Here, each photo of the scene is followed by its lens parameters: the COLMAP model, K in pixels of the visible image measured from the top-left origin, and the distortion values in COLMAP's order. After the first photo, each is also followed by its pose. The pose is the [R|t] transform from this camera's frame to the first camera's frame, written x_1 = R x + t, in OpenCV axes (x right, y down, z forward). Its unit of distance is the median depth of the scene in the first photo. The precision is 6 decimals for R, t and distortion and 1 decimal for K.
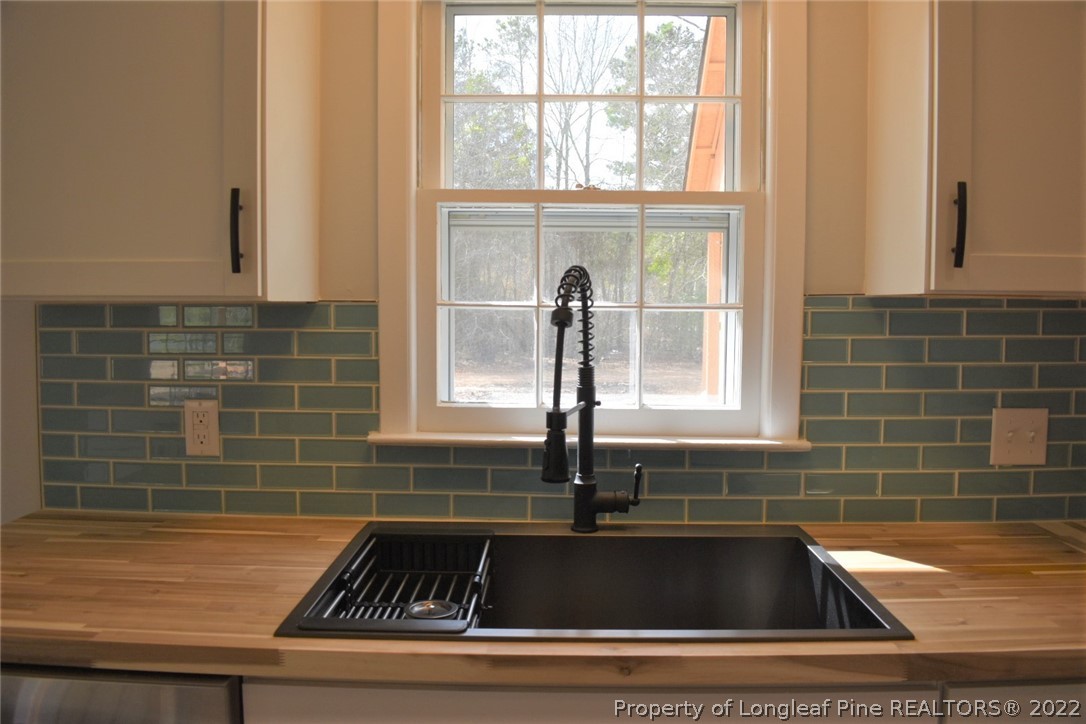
lens RADIAL K [[846.6, 0, 543.0], [0, 846.6, 362.0], [0, 0, 1]] dist [-0.096847, 0.011719]
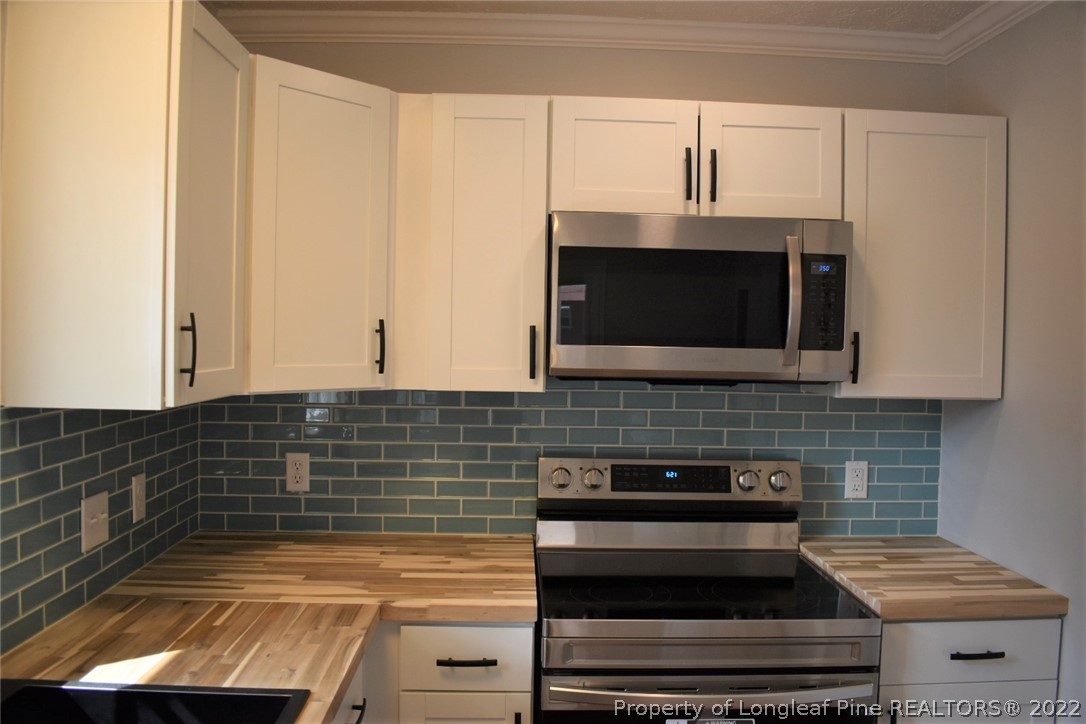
lens RADIAL K [[846.6, 0, 543.0], [0, 846.6, 362.0], [0, 0, 1]] dist [-0.096847, 0.011719]
pose [[-0.049915, -0.039946, 0.997954, -0.643852], [0.057509, 0.997427, 0.042801, -0.160401], [-0.997096, 0.059528, -0.047490, 0.533751]]
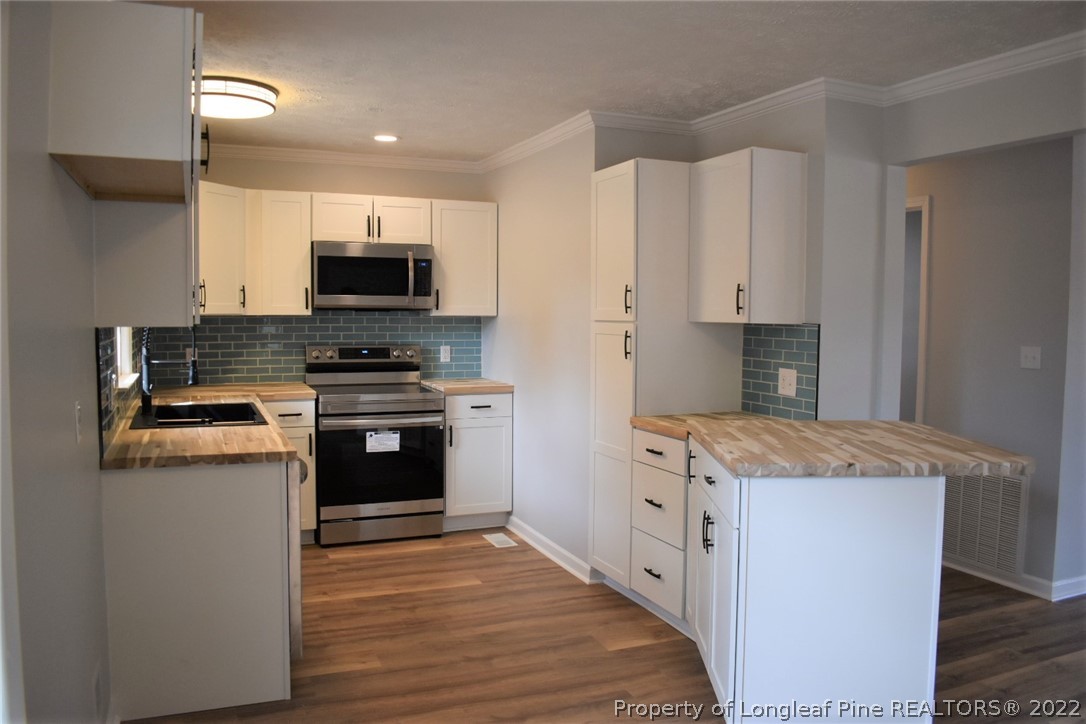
lens RADIAL K [[846.6, 0, 543.0], [0, 846.6, 362.0], [0, 0, 1]] dist [-0.096847, 0.011719]
pose [[-0.404460, -0.065624, 0.912198, -2.968008], [0.058894, 0.993483, 0.097584, -0.134370], [-0.912658, 0.093192, -0.397959, 1.033978]]
